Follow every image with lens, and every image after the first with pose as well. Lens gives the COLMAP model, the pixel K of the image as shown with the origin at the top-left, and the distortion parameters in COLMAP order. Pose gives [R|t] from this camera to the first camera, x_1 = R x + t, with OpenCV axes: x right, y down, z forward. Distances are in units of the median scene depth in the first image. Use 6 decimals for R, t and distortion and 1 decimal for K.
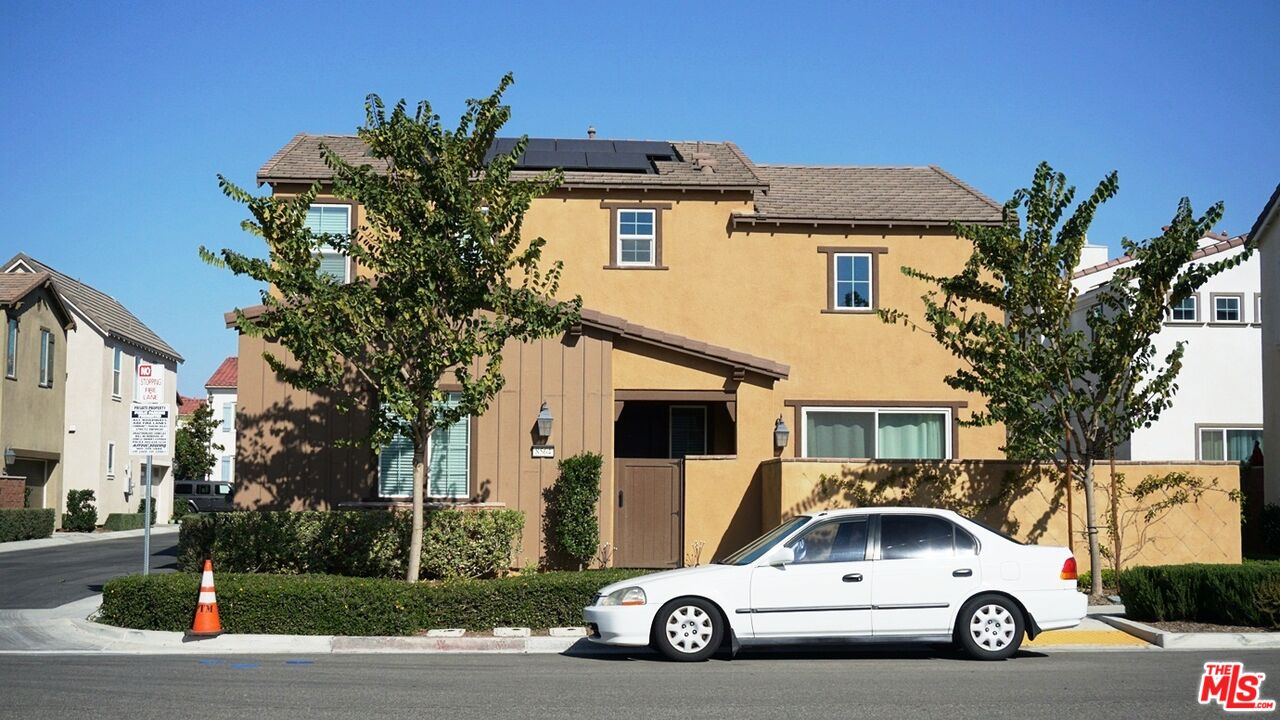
lens RADIAL K [[1667.4, 0, 640.0], [0, 1667.4, 360.0], [0, 0, 1]] dist [-0.011305, -0.023798]
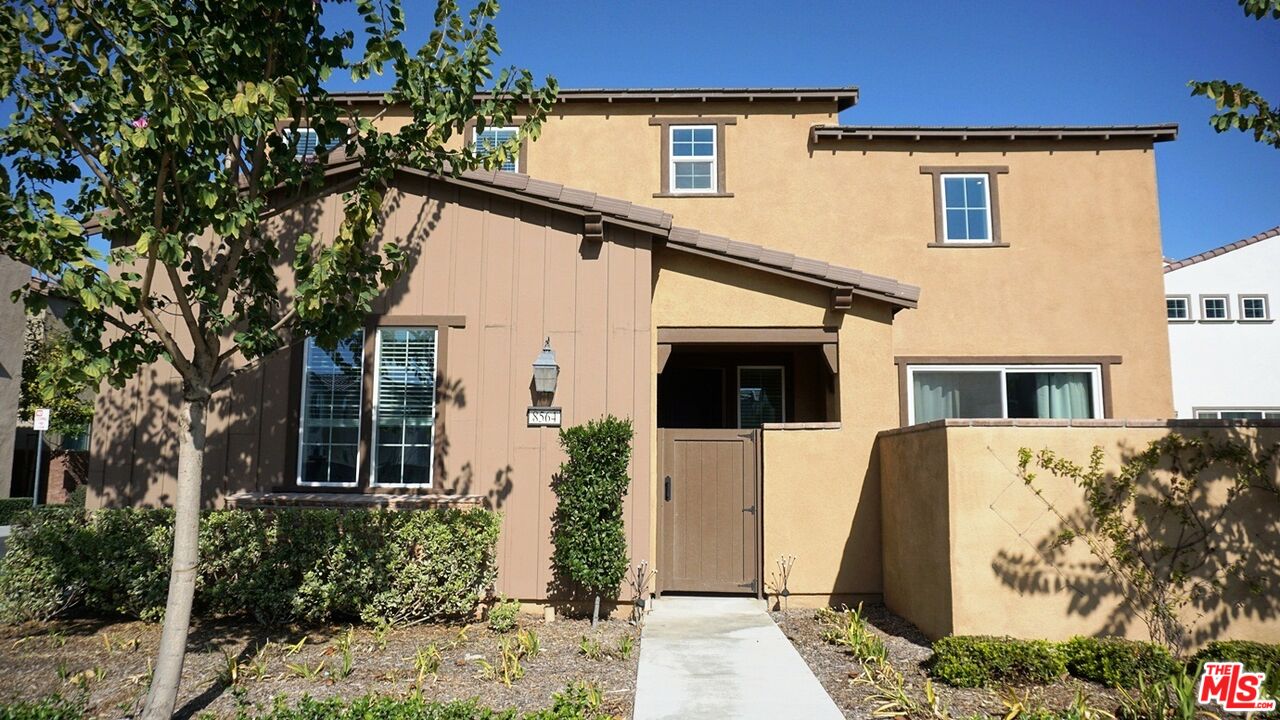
lens RADIAL K [[858.1, 0, 642.4], [0, 858.1, 363.3], [0, 0, 1]] dist [-0.075567, 0.049170]
pose [[0.996367, -0.009996, -0.084575, 0.007984], [0.006779, 0.999245, -0.038244, 0.045134], [0.084893, 0.037531, 0.995683, 0.642587]]
